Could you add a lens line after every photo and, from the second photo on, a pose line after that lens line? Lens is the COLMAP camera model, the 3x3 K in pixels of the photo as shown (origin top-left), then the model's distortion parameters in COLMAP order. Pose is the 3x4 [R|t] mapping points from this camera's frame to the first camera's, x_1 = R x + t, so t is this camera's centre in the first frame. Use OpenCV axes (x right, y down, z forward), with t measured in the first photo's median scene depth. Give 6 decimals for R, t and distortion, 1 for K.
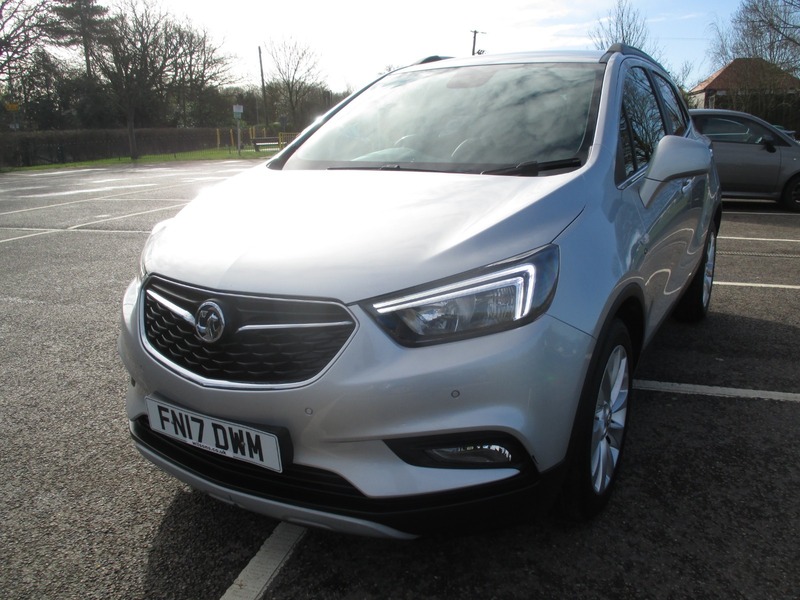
lens RADIAL K [[665.5, 0, 401.5], [0, 665.5, 325.4], [0, 0, 1]] dist [-0.030440, 0.002464]
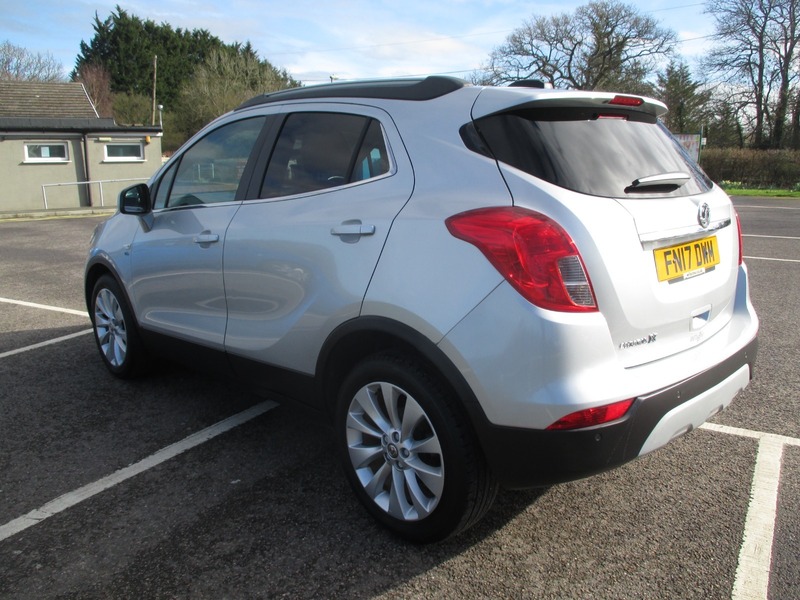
lens RADIAL K [[665.5, 0, 401.5], [0, 665.5, 325.4], [0, 0, 1]] dist [-0.030440, 0.002464]
pose [[-0.262538, 0.260281, -0.929154, 2.094818], [-0.262848, 0.907226, 0.328407, -0.794157], [0.928431, 0.330445, -0.169767, 2.368233]]
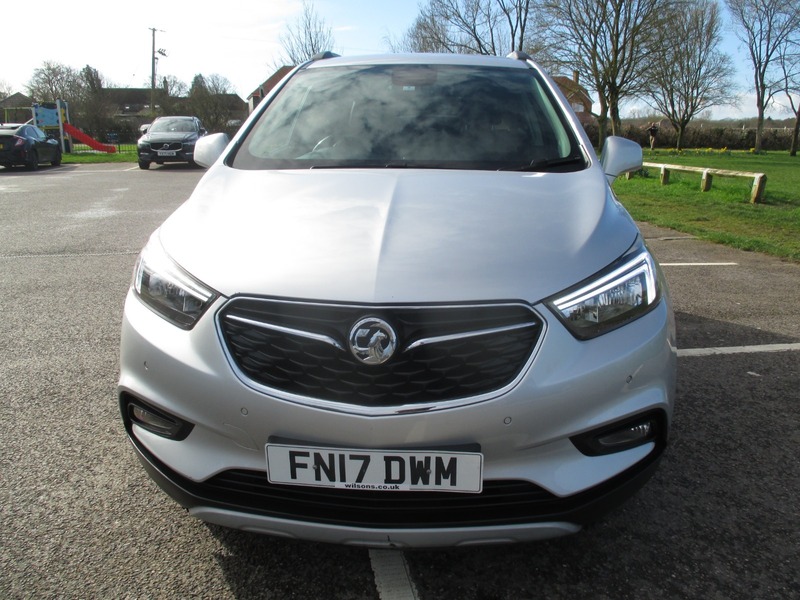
lens RADIAL K [[664.4, 0, 400.6], [0, 664.4, 323.7], [0, 0, 1]] dist [-0.015289, -0.002455]
pose [[0.890534, -0.109991, 0.441420, -0.587735], [0.113741, 0.993346, 0.018054, -0.036694], [-0.440468, 0.034129, 0.897119, 0.187542]]
